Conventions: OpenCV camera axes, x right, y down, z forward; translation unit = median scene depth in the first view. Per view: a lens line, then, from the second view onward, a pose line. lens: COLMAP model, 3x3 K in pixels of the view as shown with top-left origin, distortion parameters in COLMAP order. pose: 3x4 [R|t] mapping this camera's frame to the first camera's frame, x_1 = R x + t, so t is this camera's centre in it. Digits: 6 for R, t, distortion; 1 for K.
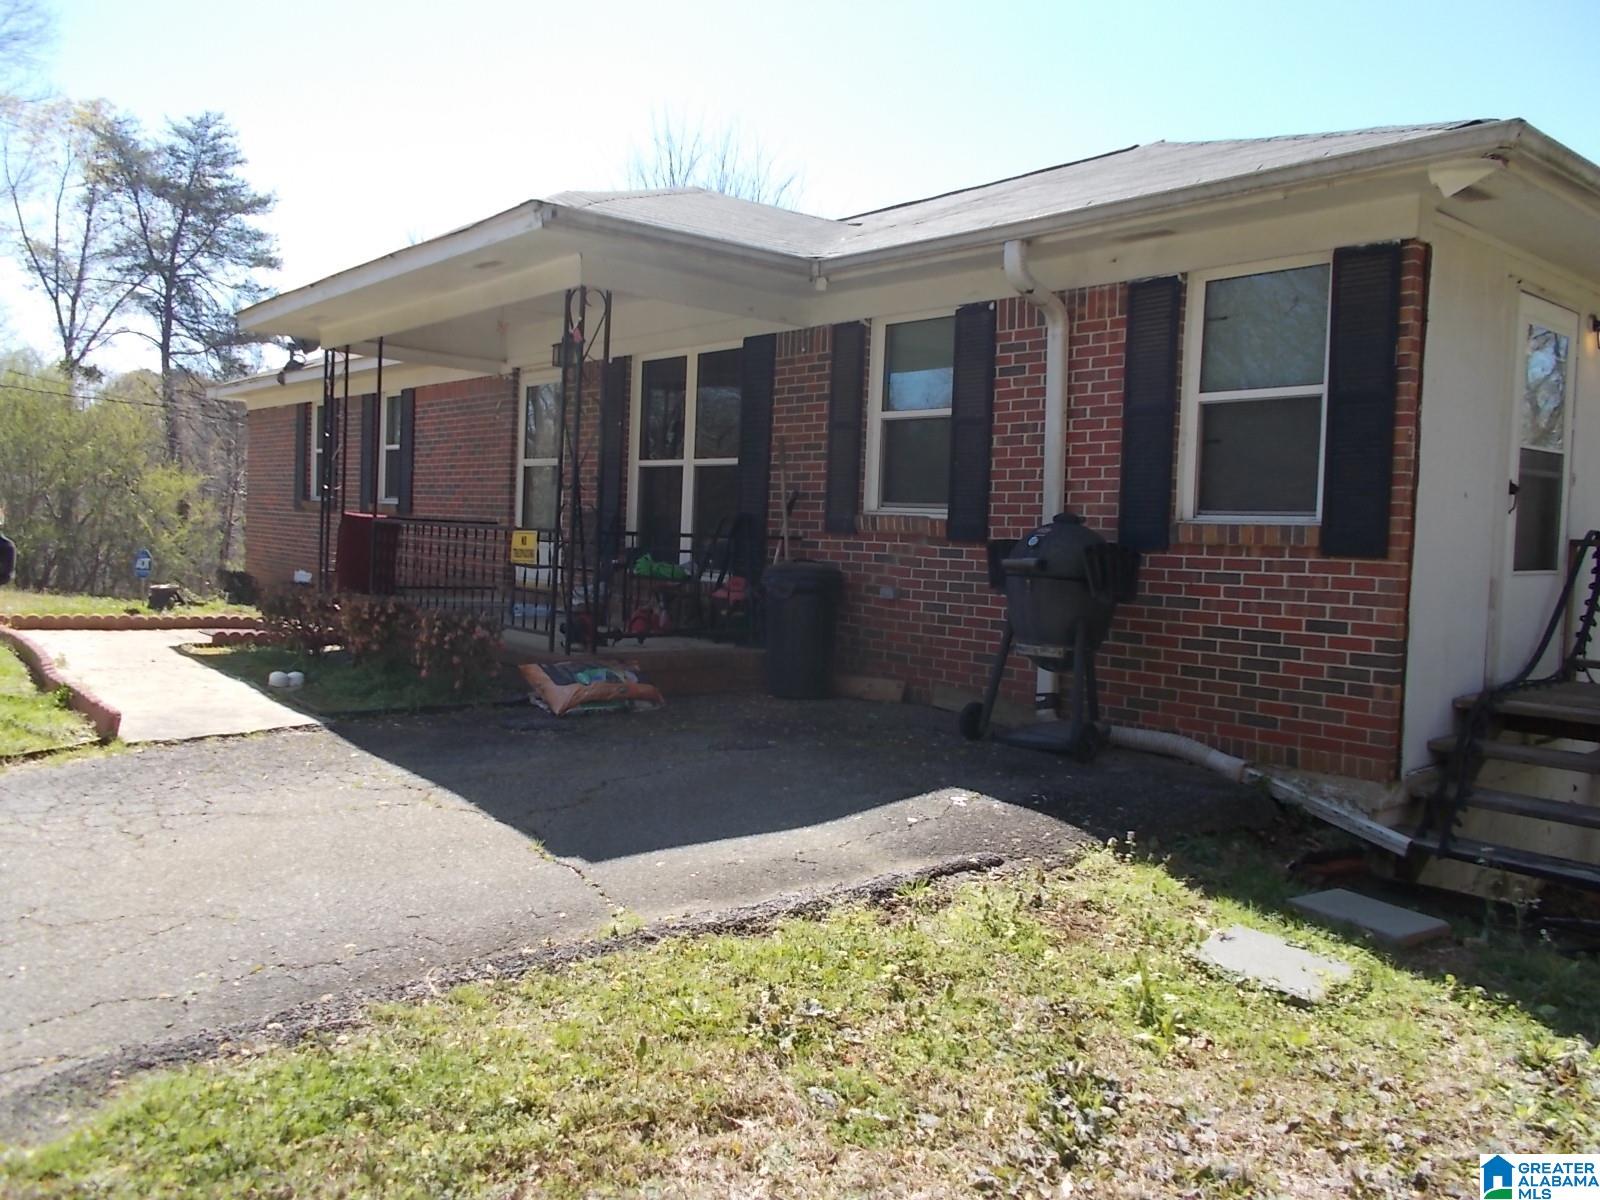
lens RADIAL K [[1246.5, 0, 800.0], [0, 1246.5, 600.0], [0, 0, 1]] dist [-0.007426, 0.002611]
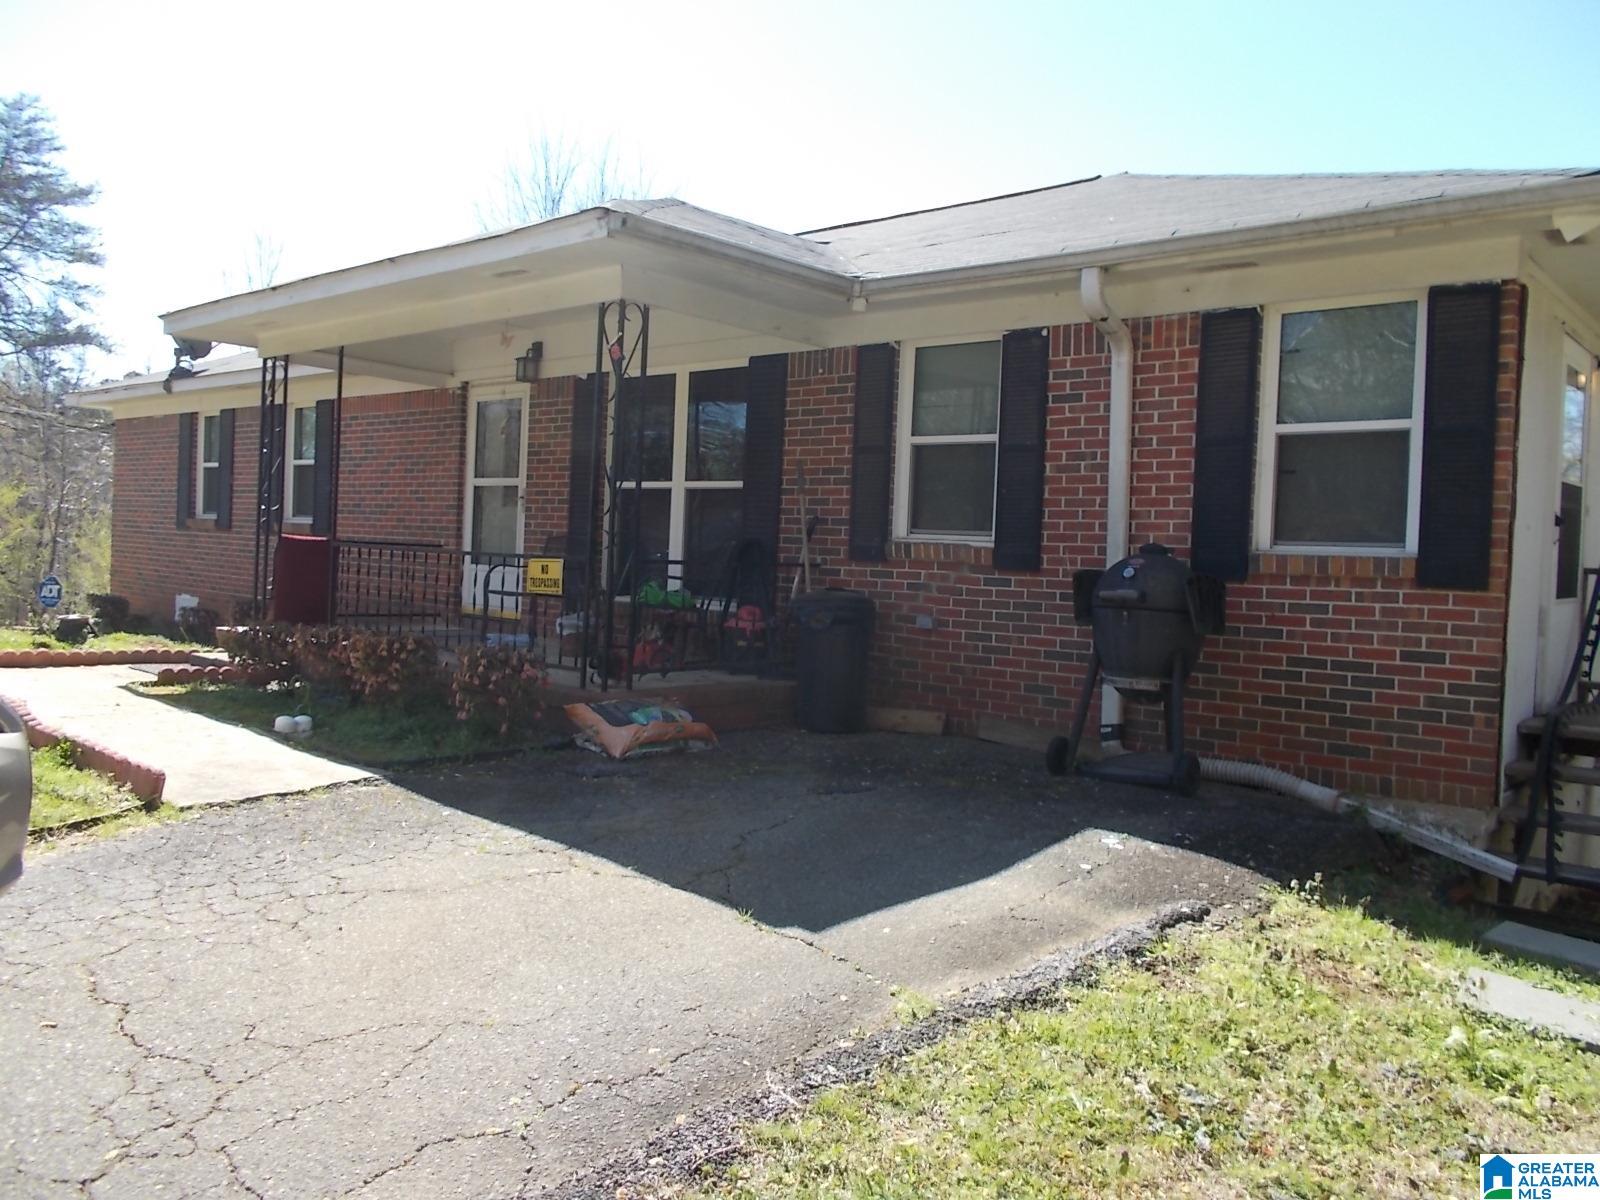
lens RADIAL K [[1246.5, 0, 800.0], [0, 1246.5, 600.0], [0, 0, 1]] dist [-0.007426, 0.002611]
pose [[0.989542, -0.005345, 0.144148, -0.193439], [0.007049, 0.999911, -0.011312, -0.014733], [-0.144075, 0.012210, 0.989491, 0.057198]]
